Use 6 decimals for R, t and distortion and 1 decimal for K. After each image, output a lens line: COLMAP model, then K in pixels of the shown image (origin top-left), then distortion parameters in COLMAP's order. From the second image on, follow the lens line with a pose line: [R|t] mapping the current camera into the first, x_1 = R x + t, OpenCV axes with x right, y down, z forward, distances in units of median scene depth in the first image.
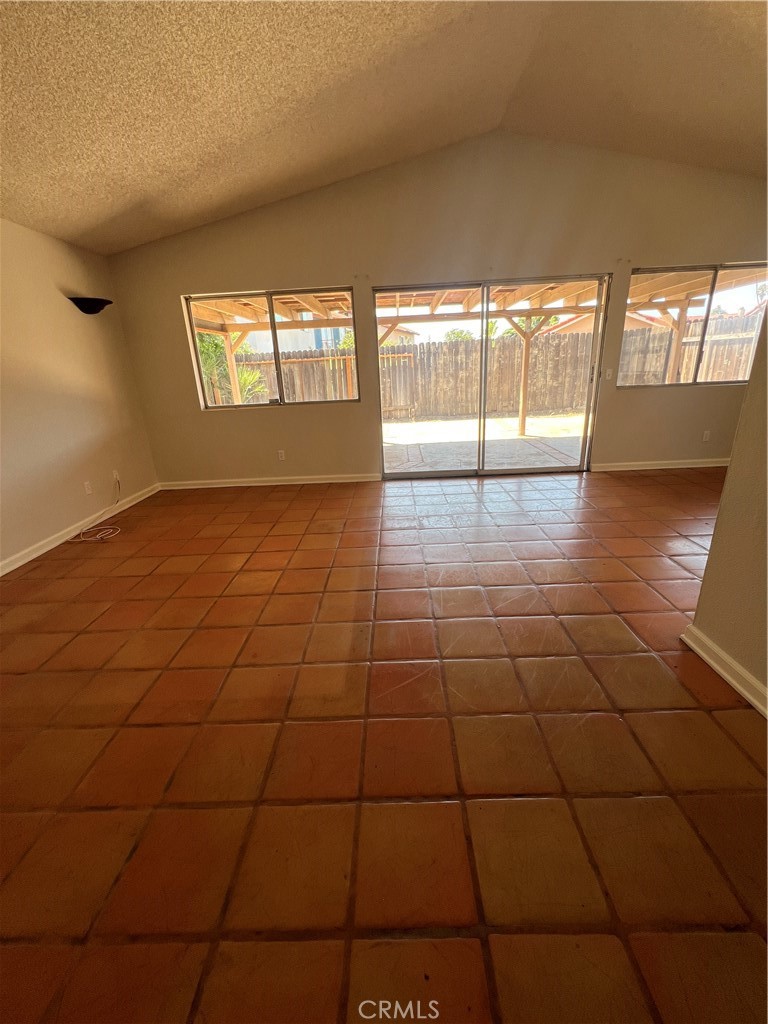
lens RADIAL K [[412.2, 0, 386.0], [0, 412.2, 508.7], [0, 0, 1]] dist [-0.001112, -0.000161]
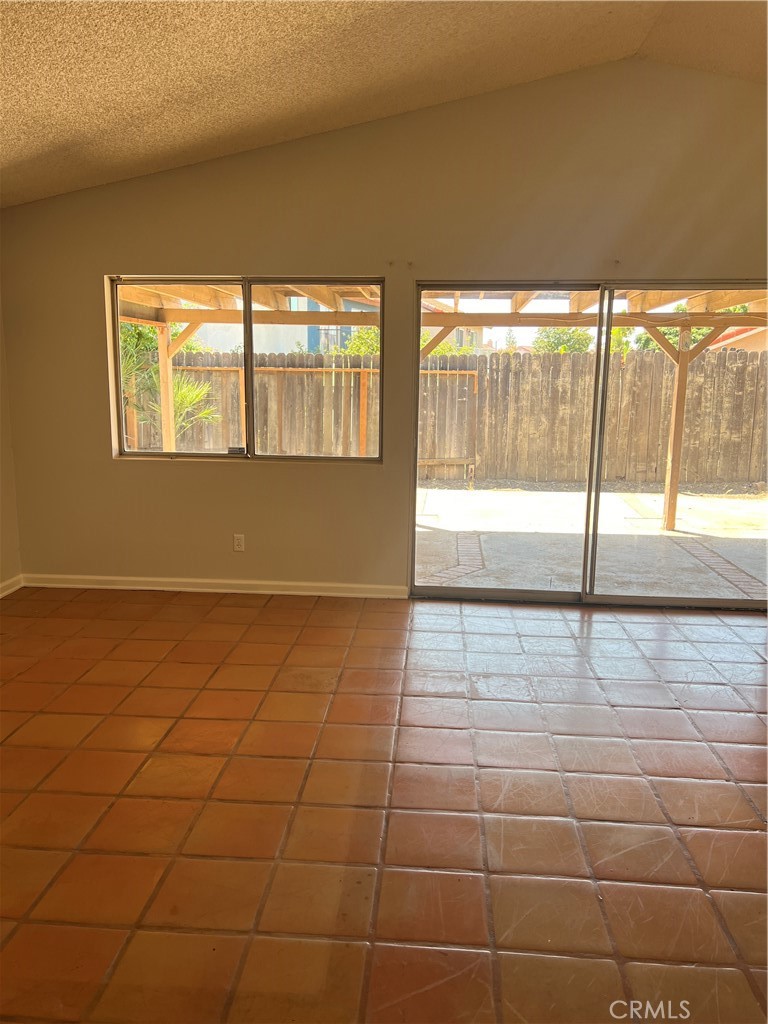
lens RADIAL K [[769.2, 0, 375.3], [0, 769.2, 518.5], [0, 0, 1]] dist [0.054635, -0.060856]
pose [[0.995943, 0.070688, -0.055692, -0.005882], [-0.078089, 0.986428, -0.144437, -0.024288], [0.044726, 0.148199, 0.987946, -0.071162]]
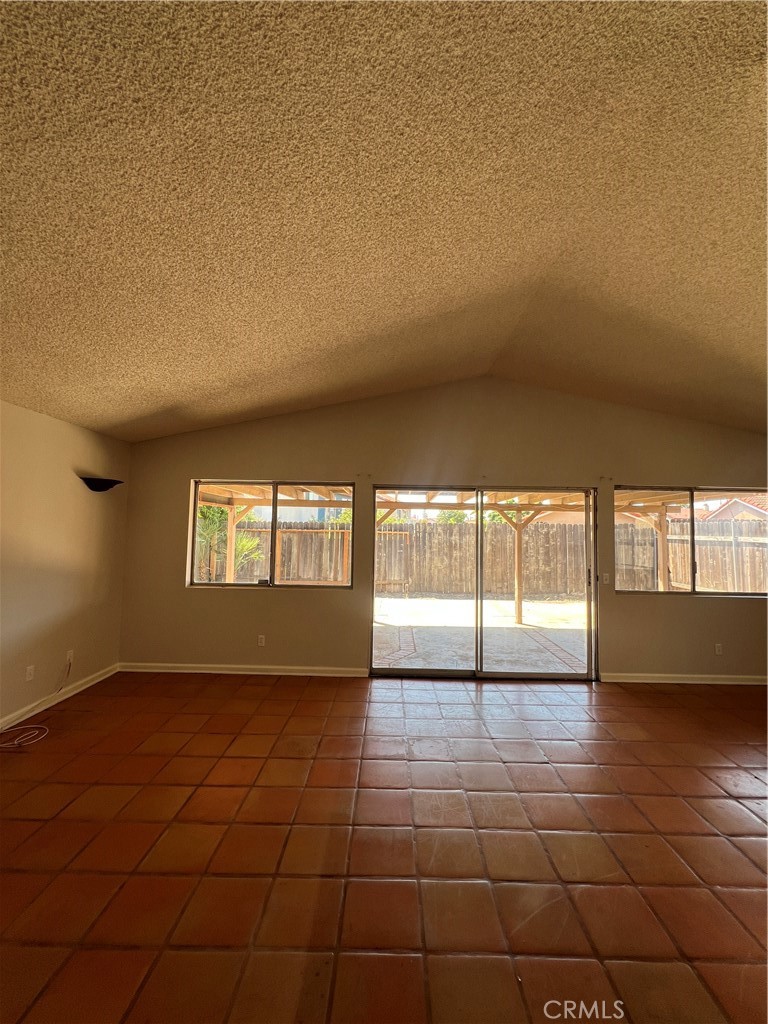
lens RADIAL K [[412.2, 0, 386.4], [0, 412.2, 508.4], [0, 0, 1]] dist [-0.001112, -0.000161]
pose [[0.997833, 0.065676, 0.003899, 0.000514], [-0.059236, 0.922614, -0.381149, -0.075891], [-0.028630, 0.380092, 0.924506, 0.038493]]
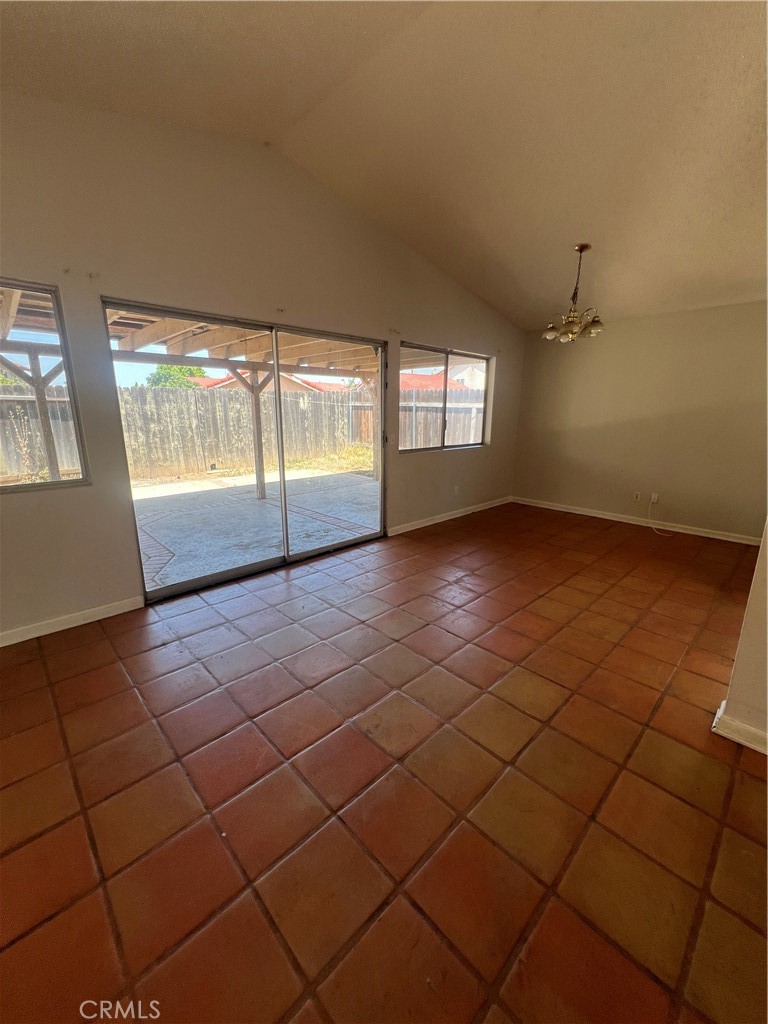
lens RADIAL K [[412.2, 0, 389.5], [0, 412.2, 508.5], [0, 0, 1]] dist [-0.001112, -0.000161]
pose [[0.704915, -0.114540, 0.699982, -0.186945], [0.193686, 0.980453, -0.034617, -0.133209], [-0.682334, 0.159979, 0.713321, 0.333332]]
